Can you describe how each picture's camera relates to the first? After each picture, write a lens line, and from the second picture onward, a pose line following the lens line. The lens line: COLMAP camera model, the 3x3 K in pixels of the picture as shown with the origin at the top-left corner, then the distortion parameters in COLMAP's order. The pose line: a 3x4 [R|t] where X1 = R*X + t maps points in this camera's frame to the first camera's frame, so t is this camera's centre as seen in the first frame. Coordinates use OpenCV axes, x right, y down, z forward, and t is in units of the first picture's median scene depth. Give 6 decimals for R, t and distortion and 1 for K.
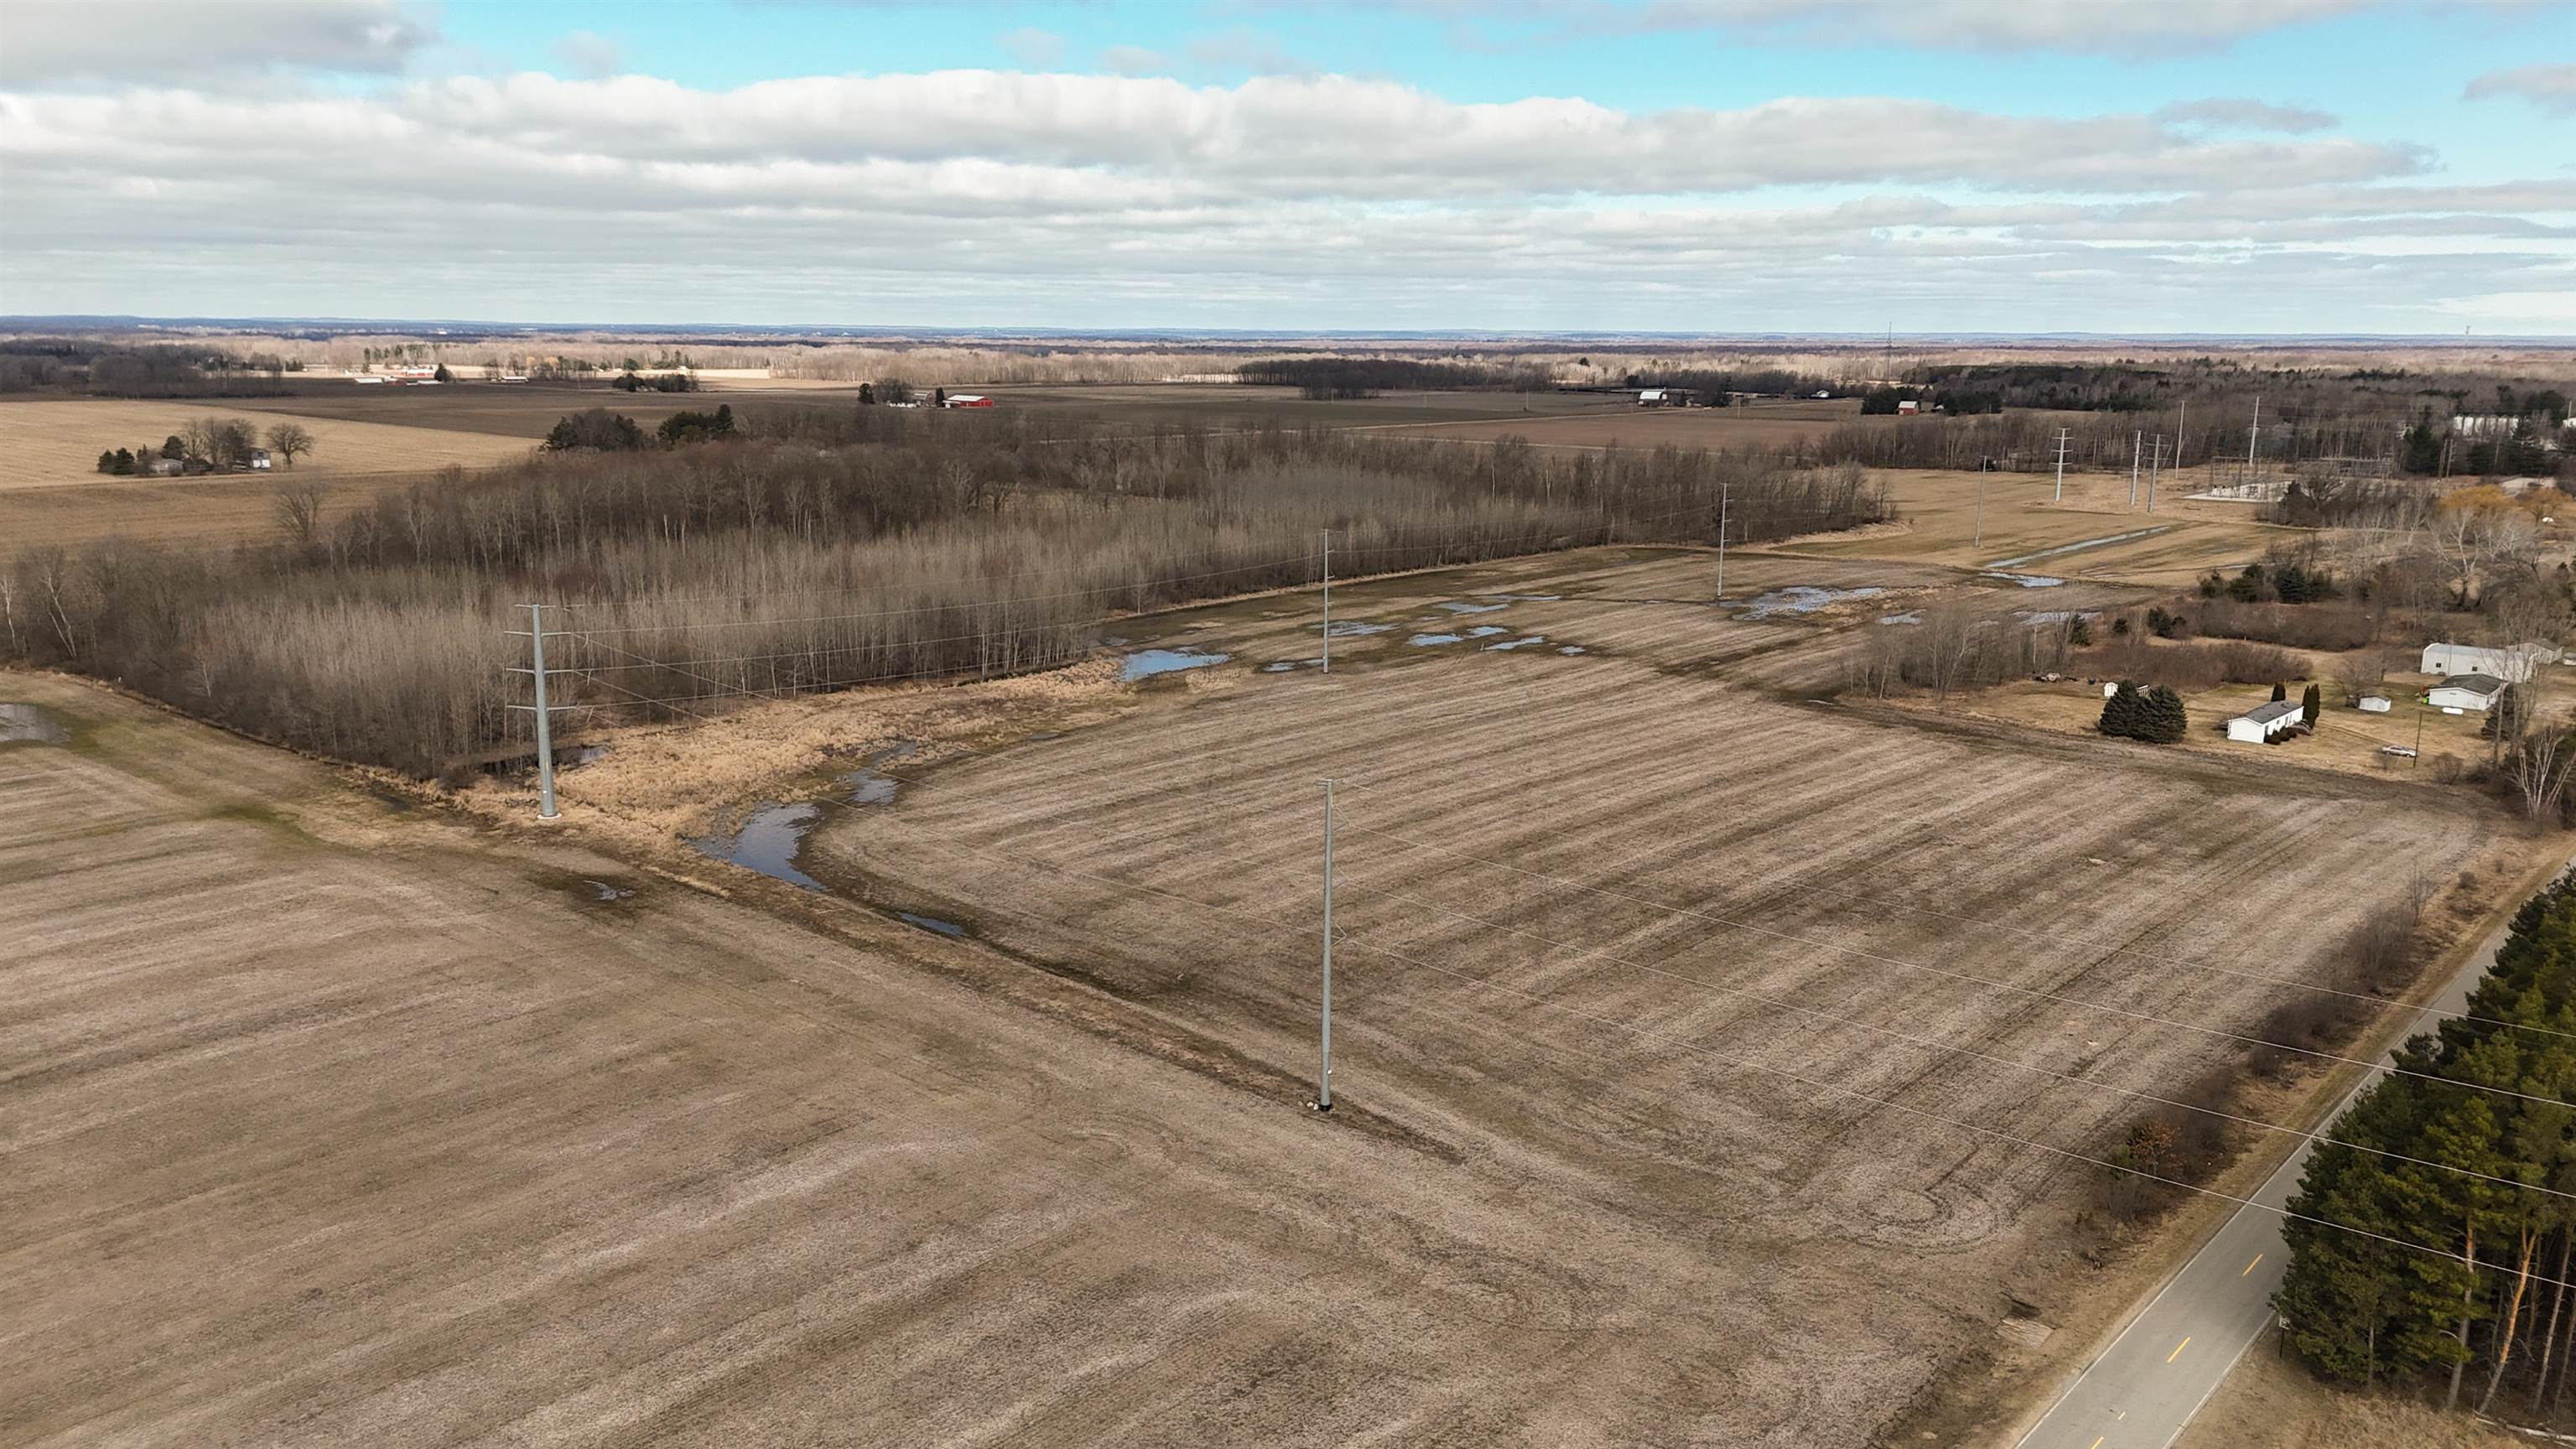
lens RADIAL K [[1934.1, 0, 1288.0], [0, 1934.1, 724.5], [0, 0, 1]] dist [0.083413, -0.097125]
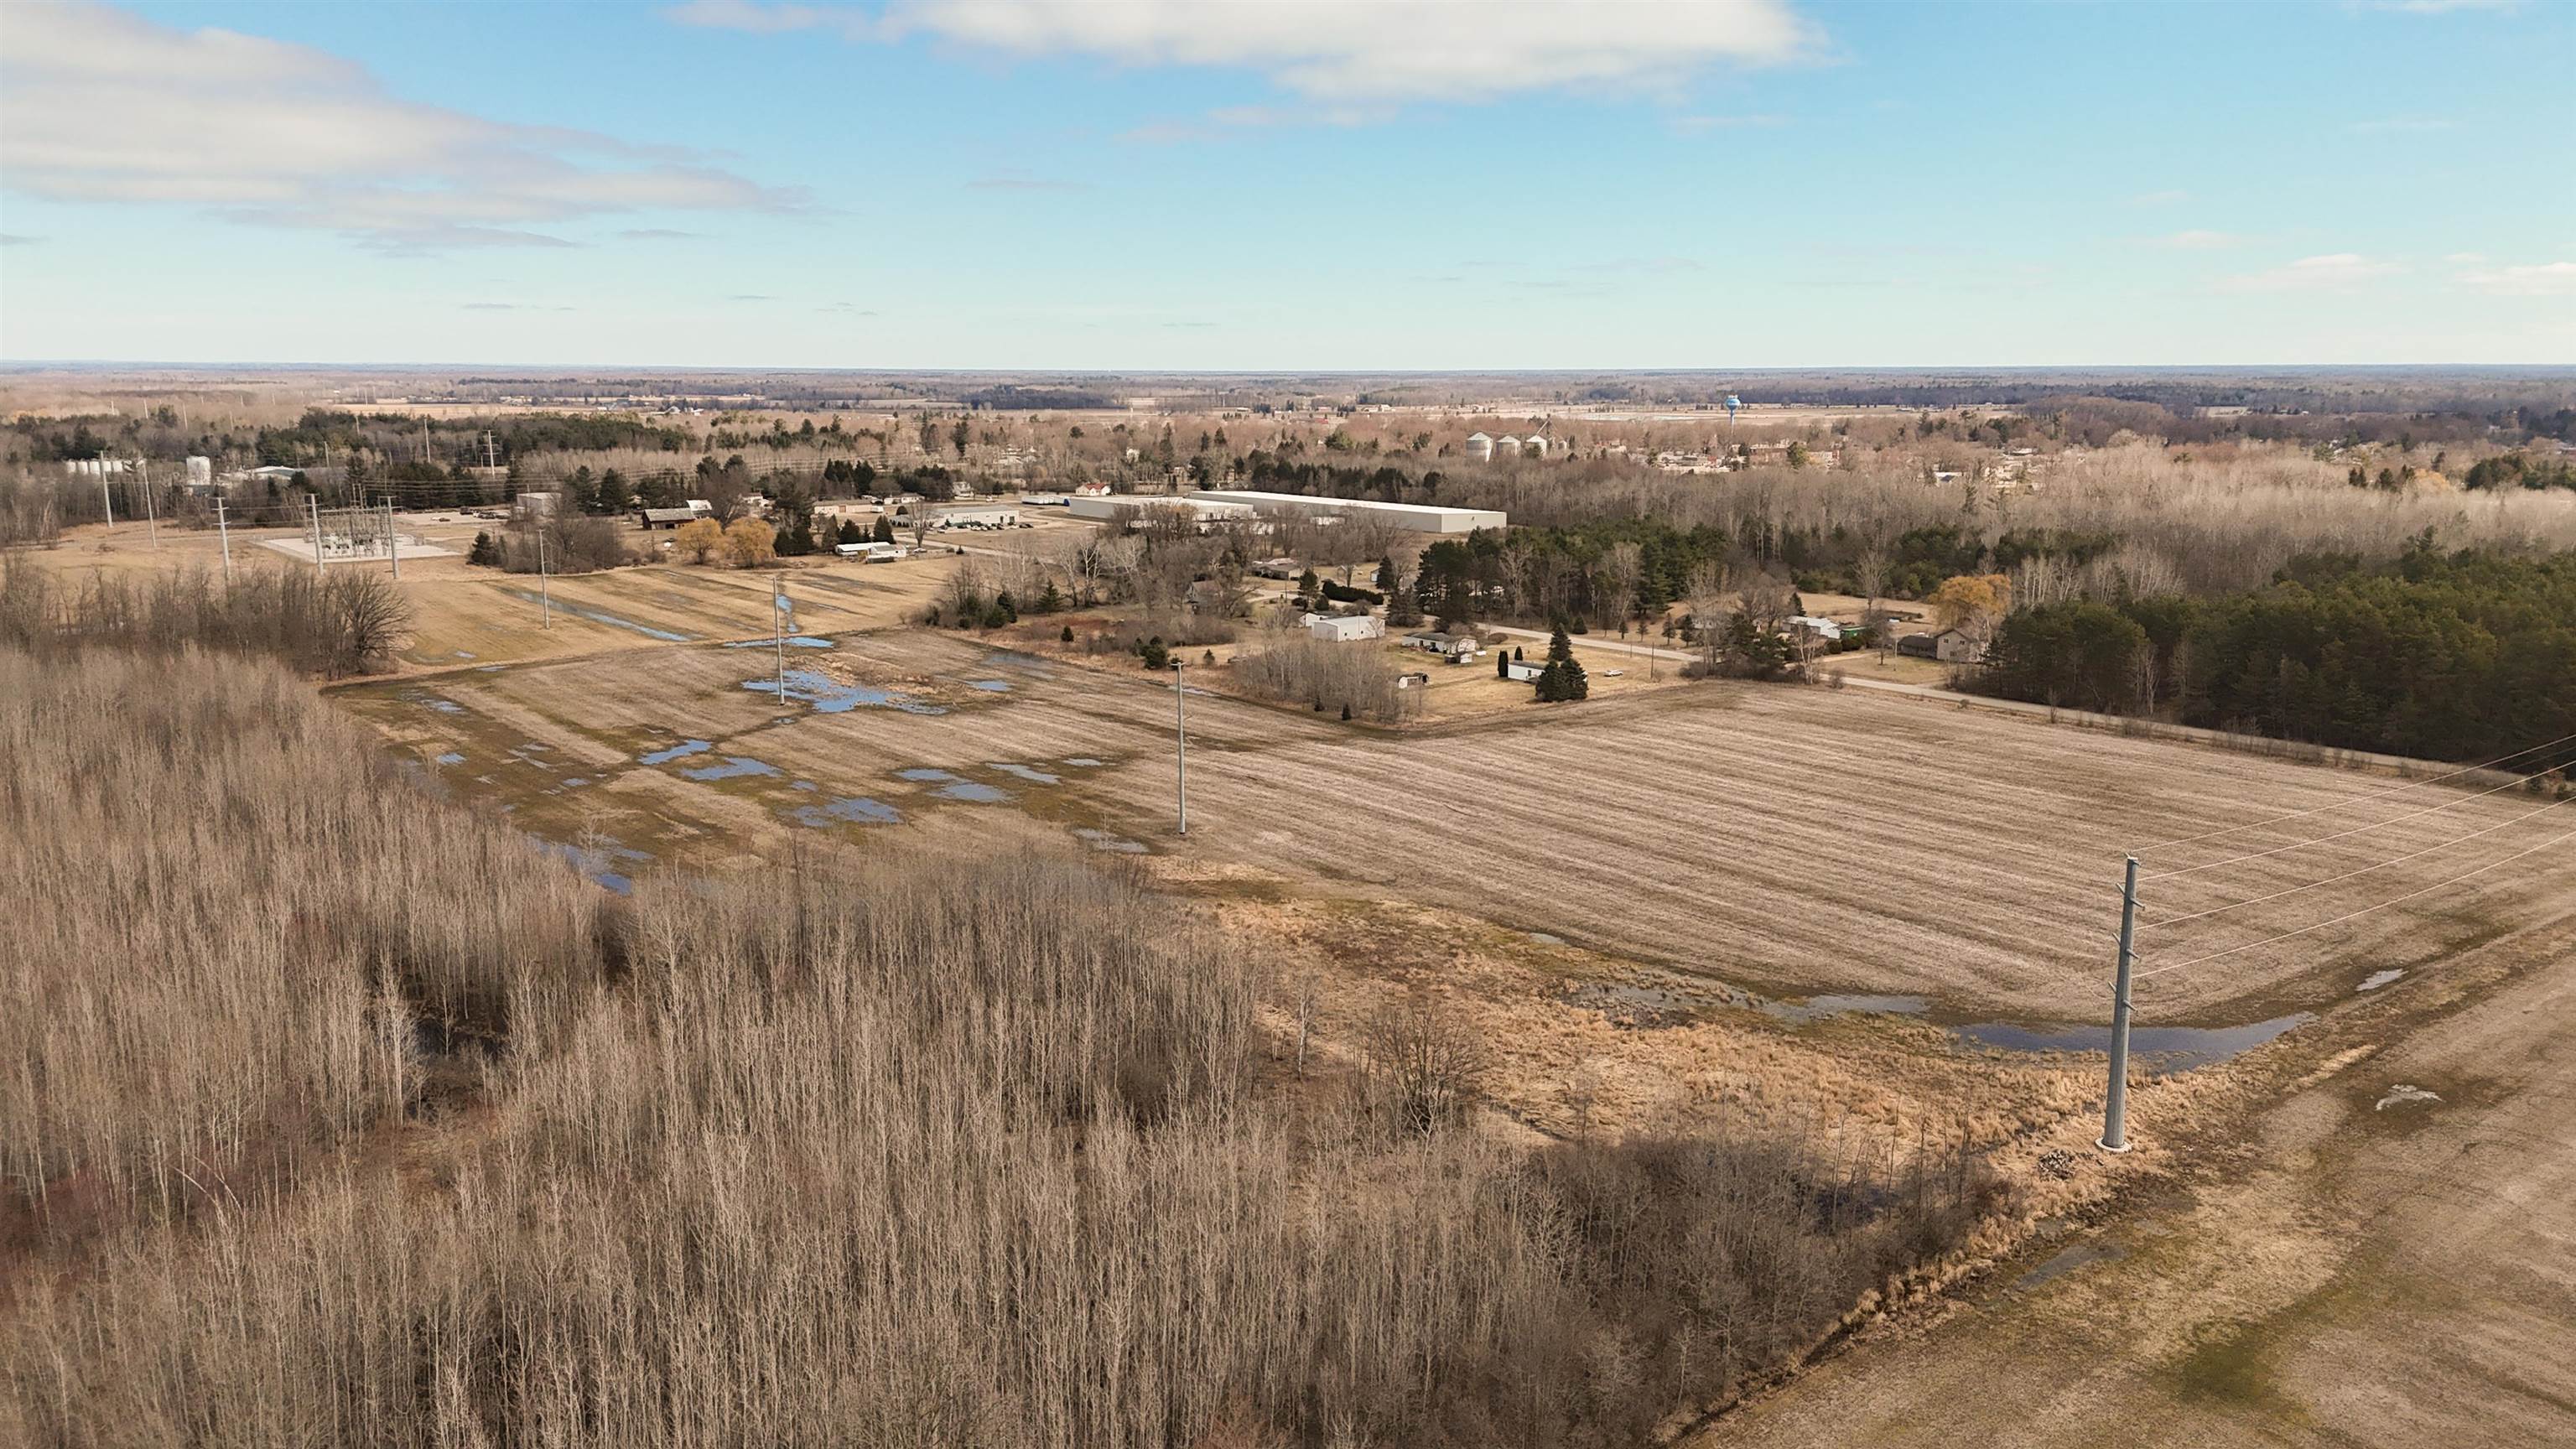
lens RADIAL K [[1907.9, 0, 1341.0], [0, 1907.9, 721.3], [0, 0, 1]] dist [0.094590, -0.094250]
pose [[0.123938, -0.186699, 0.974568, -1.100447], [0.195309, 0.967518, 0.160511, -0.277315], [-0.972879, 0.170448, 0.156377, 1.170433]]
